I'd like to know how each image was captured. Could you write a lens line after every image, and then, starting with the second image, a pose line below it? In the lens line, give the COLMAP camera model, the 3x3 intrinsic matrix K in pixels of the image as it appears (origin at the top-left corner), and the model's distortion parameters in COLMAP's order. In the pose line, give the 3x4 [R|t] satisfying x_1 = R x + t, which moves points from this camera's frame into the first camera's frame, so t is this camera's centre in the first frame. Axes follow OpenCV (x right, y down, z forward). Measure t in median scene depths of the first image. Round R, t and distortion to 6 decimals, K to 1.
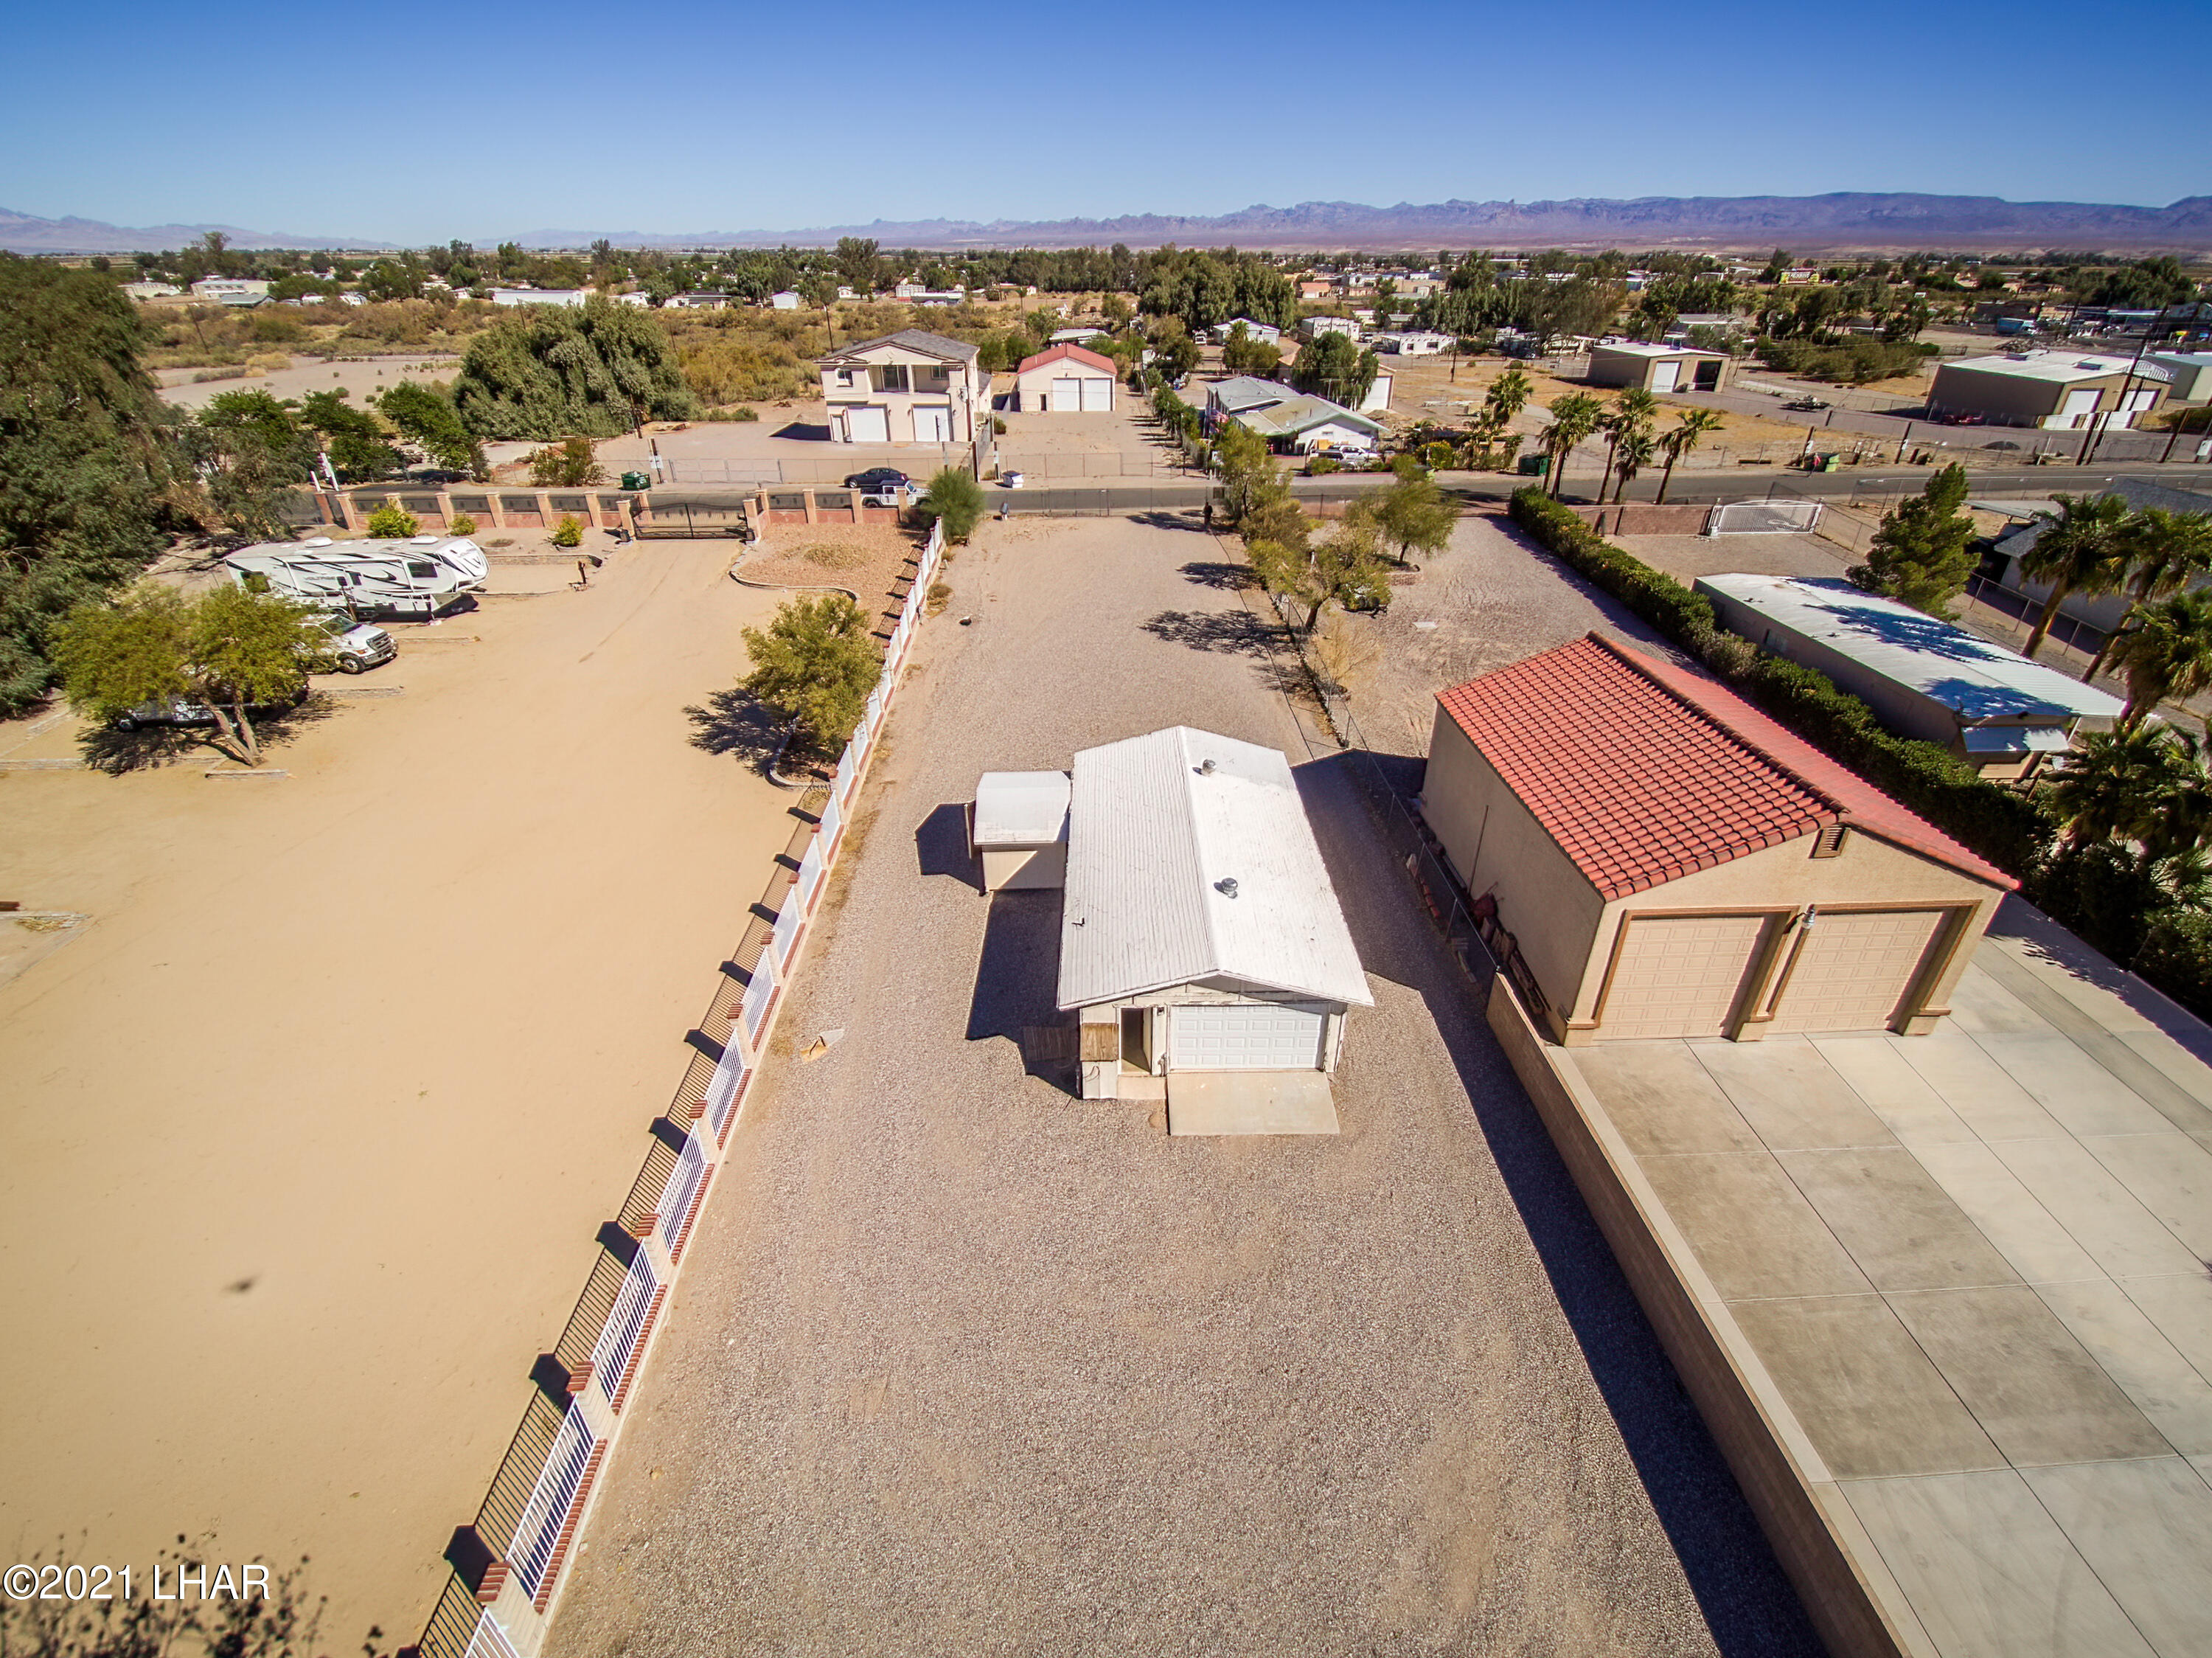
lens RADIAL K [[998.0, 0, 1106.0], [0, 998.0, 829.0], [0, 0, 1]] dist [0.028902, -0.017715]
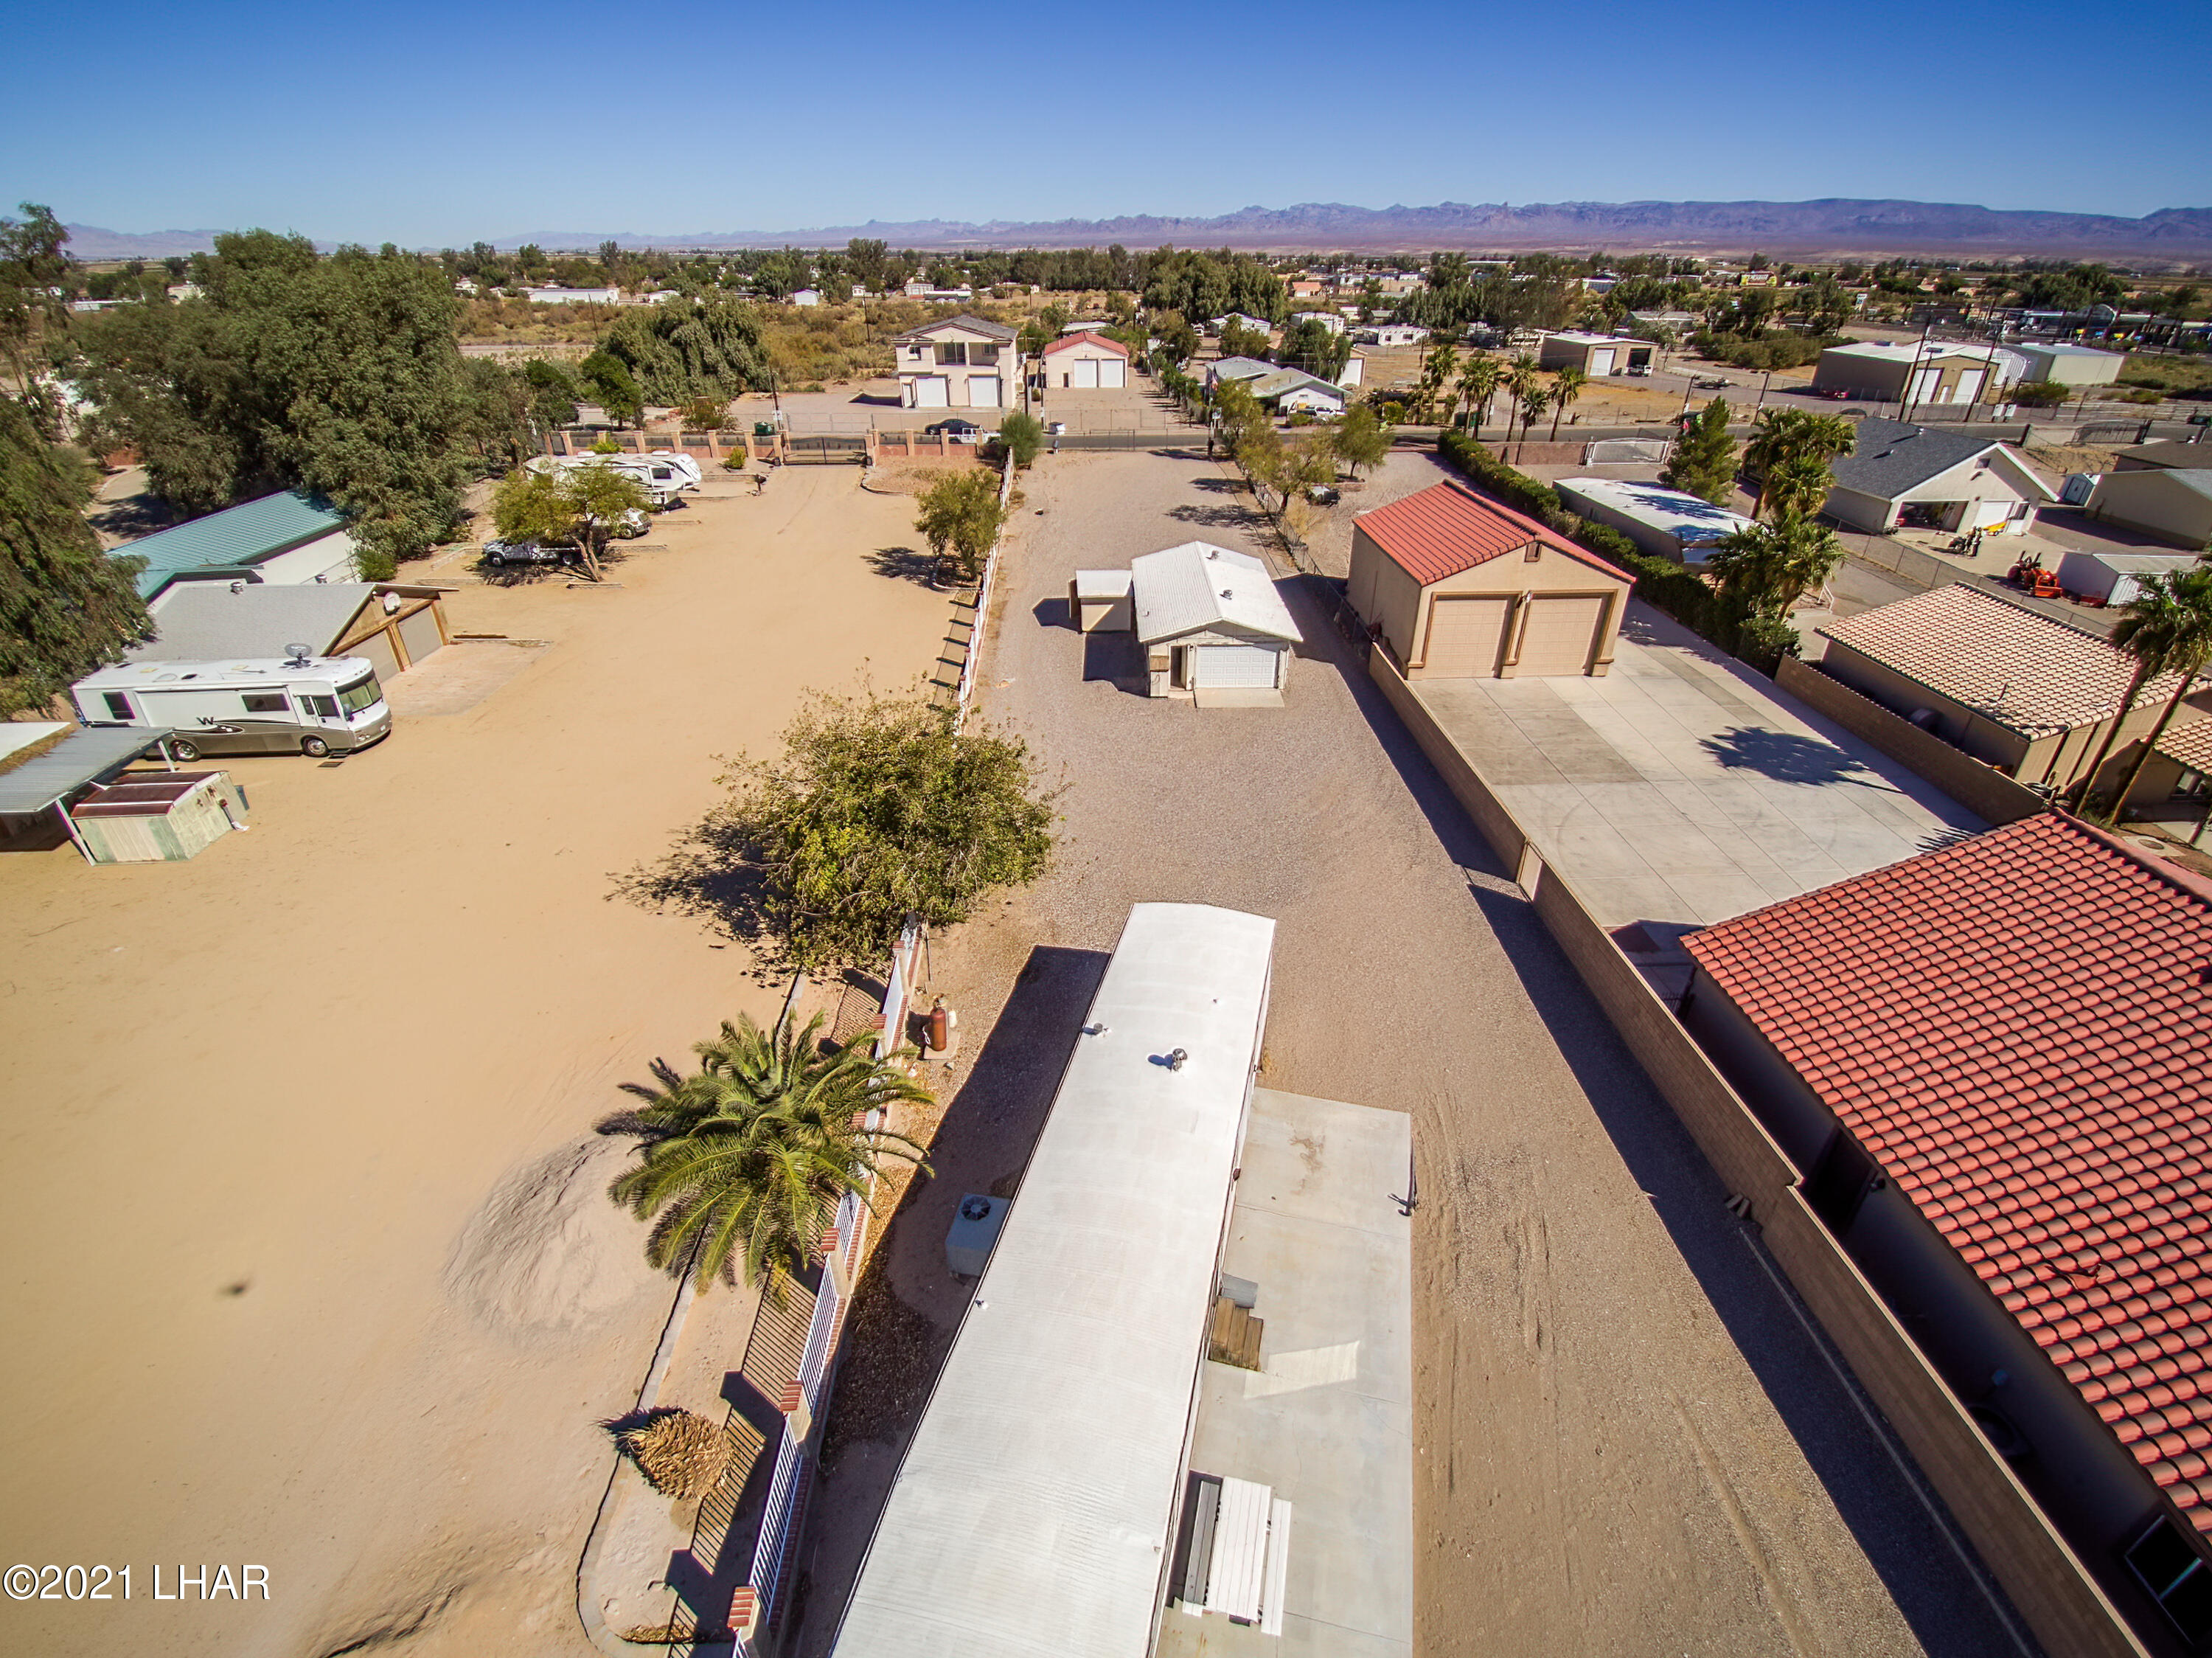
lens RADIAL K [[999.5, 0, 1106.0], [0, 999.5, 829.0], [0, 0, 1]] dist [0.018139, -0.018126]
pose [[0.999991, -0.000924, 0.004229, -0.016142], [0.000923, 0.999999, 0.000416, 0.071959], [-0.004230, -0.000412, 0.999991, -0.124300]]
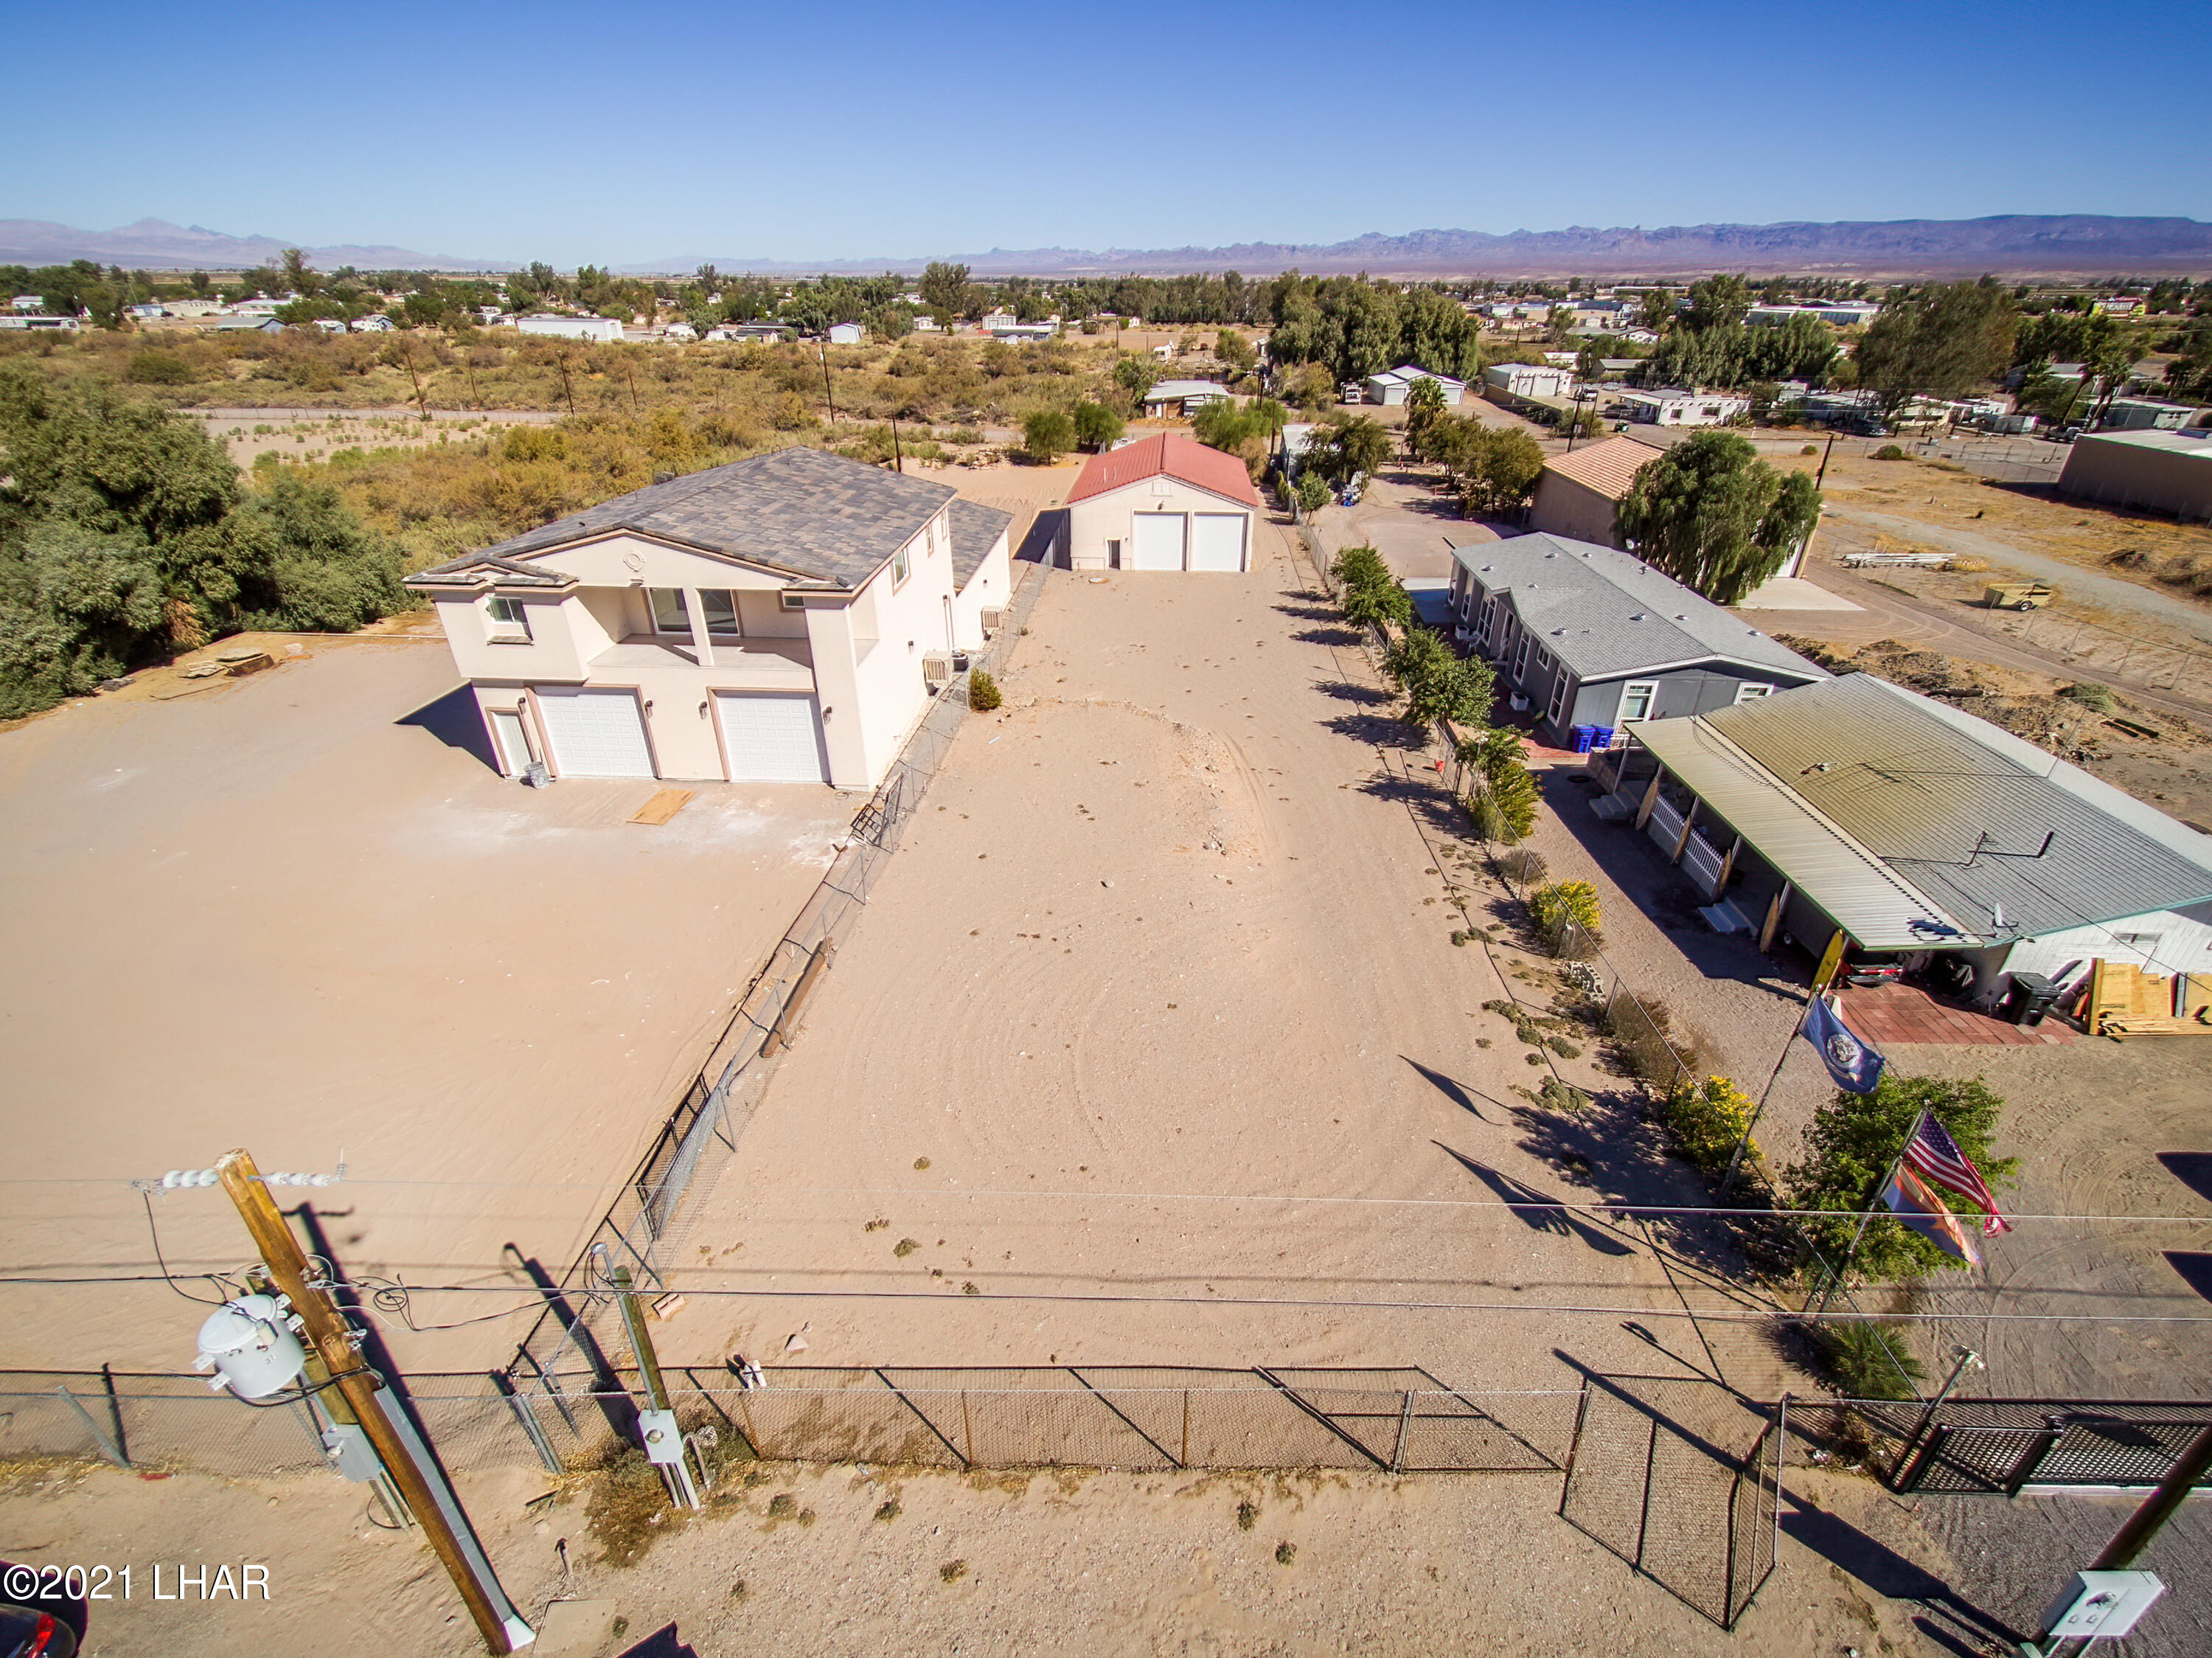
lens RADIAL K [[990.0, 0, 1106.0], [0, 990.0, 829.0], [0, 0, 1]] dist [0.038466, -0.015449]
pose [[0.995374, 0.048608, -0.082869, -0.012210], [-0.050166, 0.998599, -0.016821, -0.216749], [0.081936, 0.020900, 0.996418, 0.382947]]
